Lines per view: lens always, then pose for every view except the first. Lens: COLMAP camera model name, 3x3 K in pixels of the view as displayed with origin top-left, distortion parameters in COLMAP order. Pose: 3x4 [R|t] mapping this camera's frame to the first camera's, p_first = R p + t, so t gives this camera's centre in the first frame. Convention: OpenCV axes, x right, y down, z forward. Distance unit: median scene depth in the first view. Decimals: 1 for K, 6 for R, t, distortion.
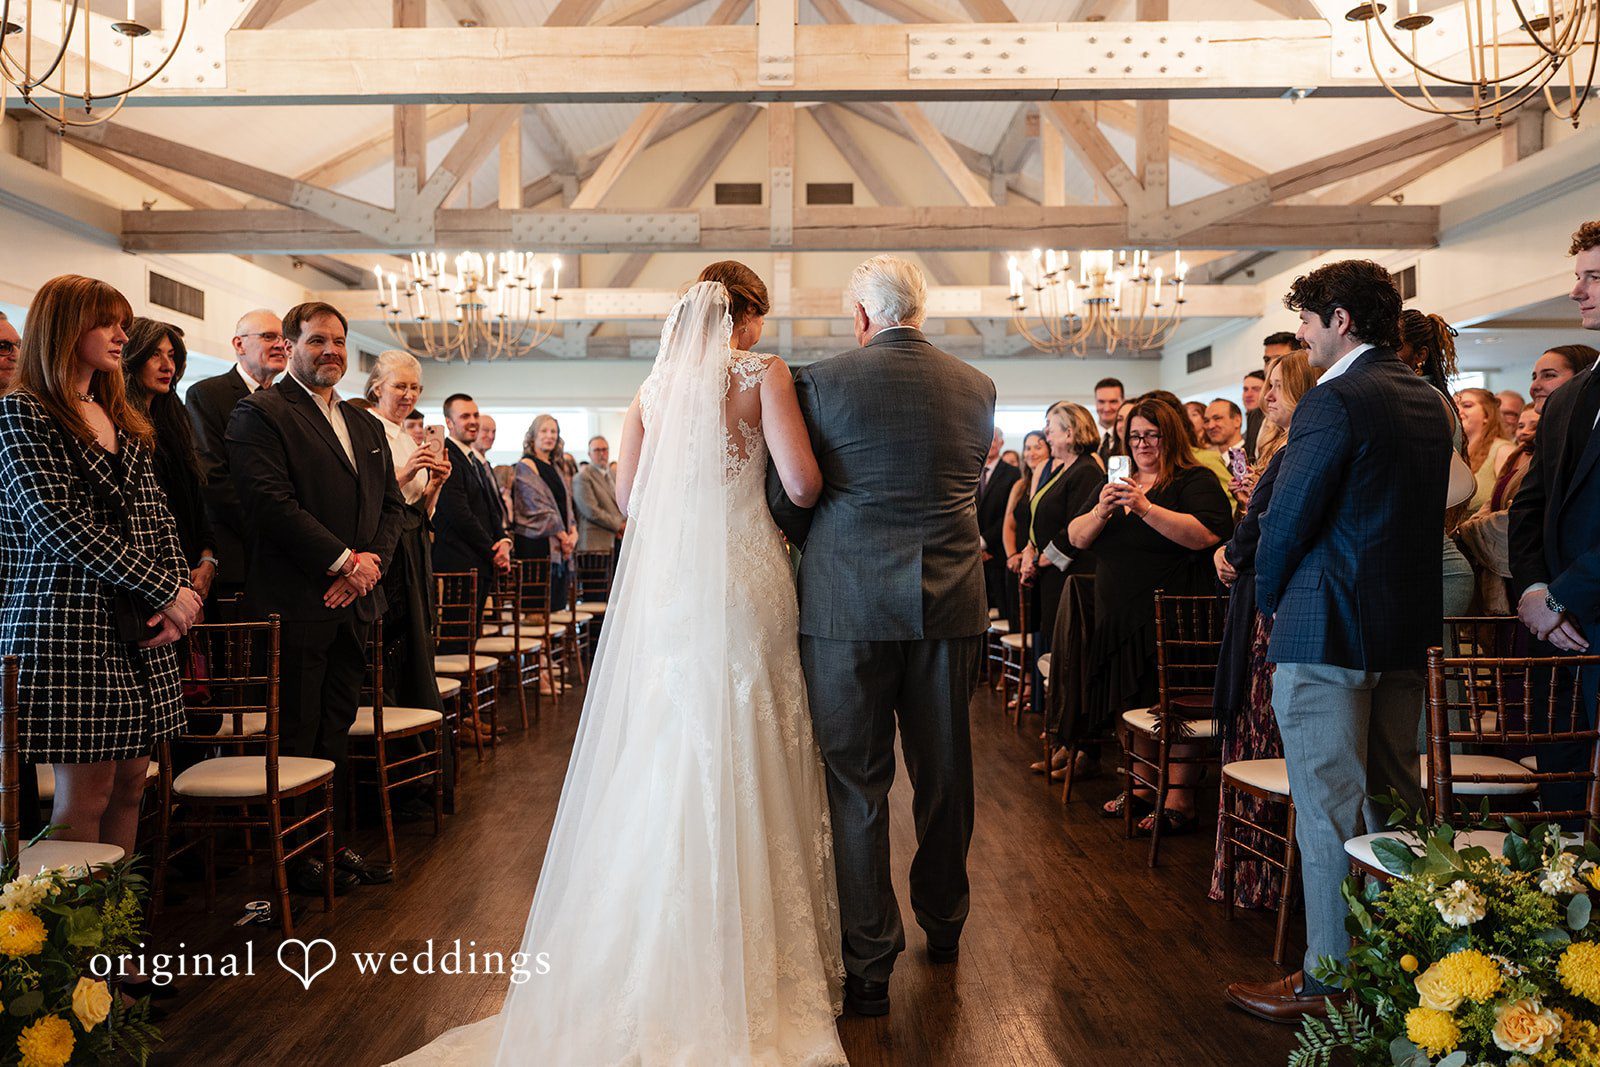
lens RADIAL K [[2797.0, 0, 800.0], [0, 2797.0, 533.5], [0, 0, 1]] dist [-0.006083, -0.027832]
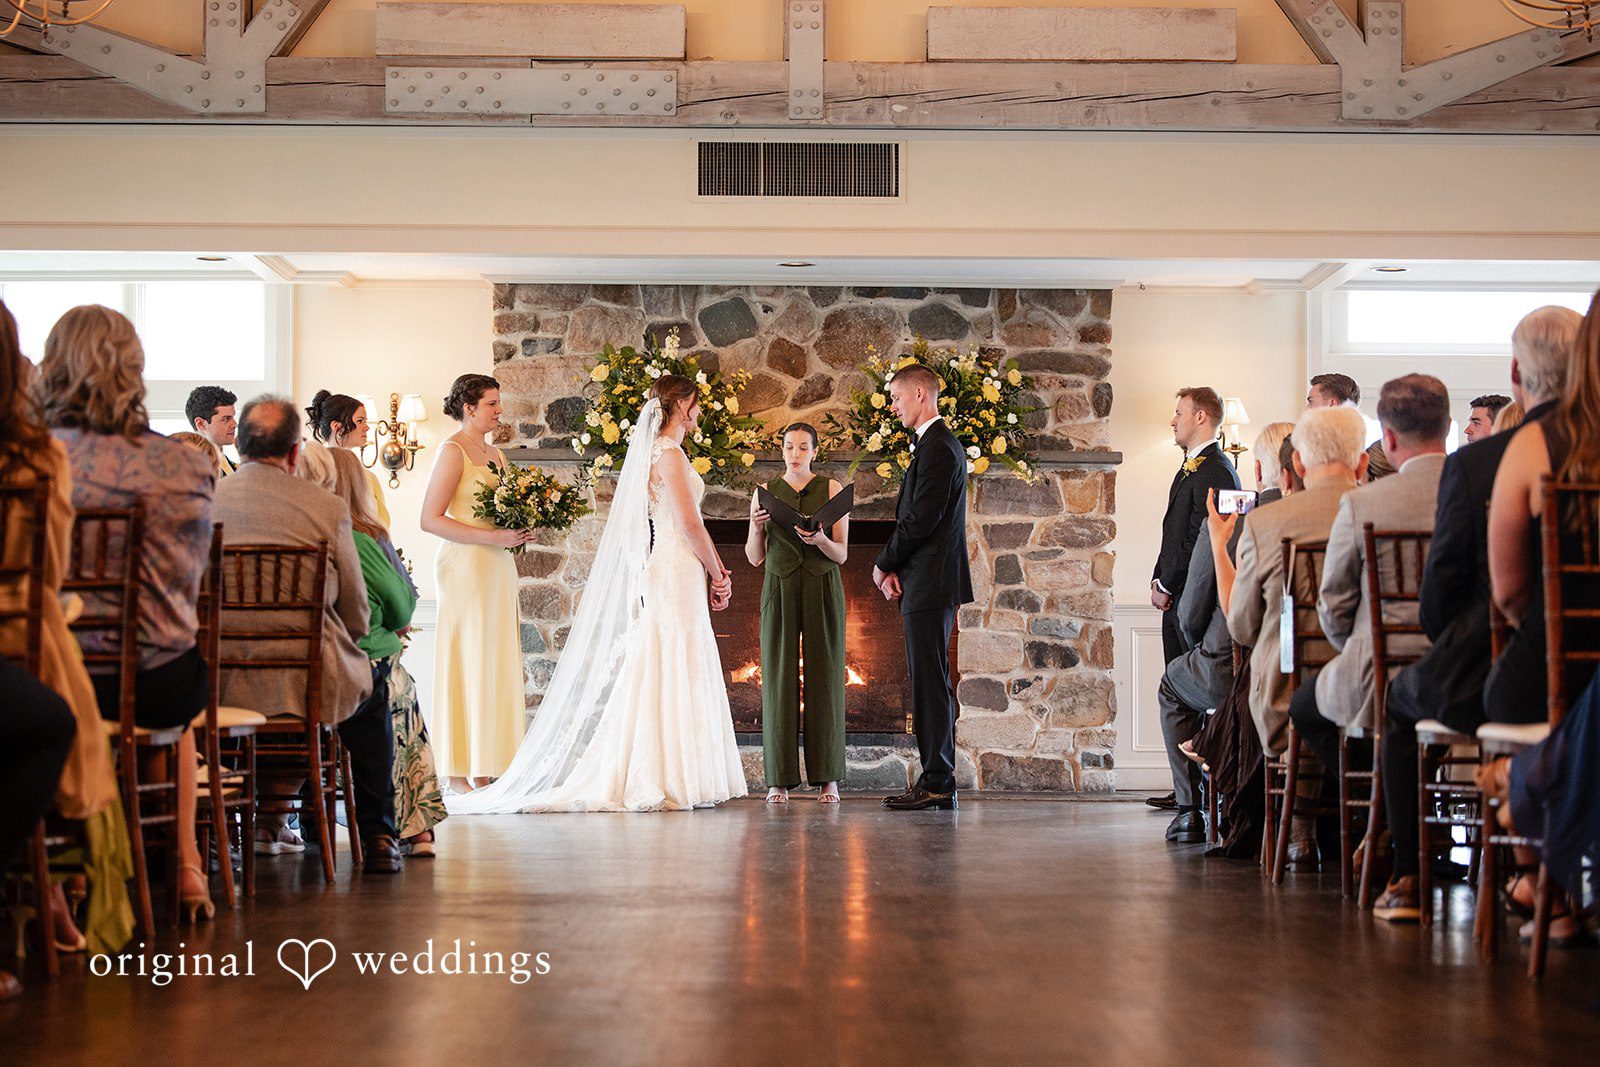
lens RADIAL K [[2797.0, 0, 800.0], [0, 2797.0, 533.5], [0, 0, 1]] dist [-0.006083, -0.027832]
pose [[0.999866, 0.009475, -0.013358, -0.000382], [-0.009593, 0.999915, -0.008800, -0.005054], [0.013273, 0.008927, 0.999872, 0.631000]]
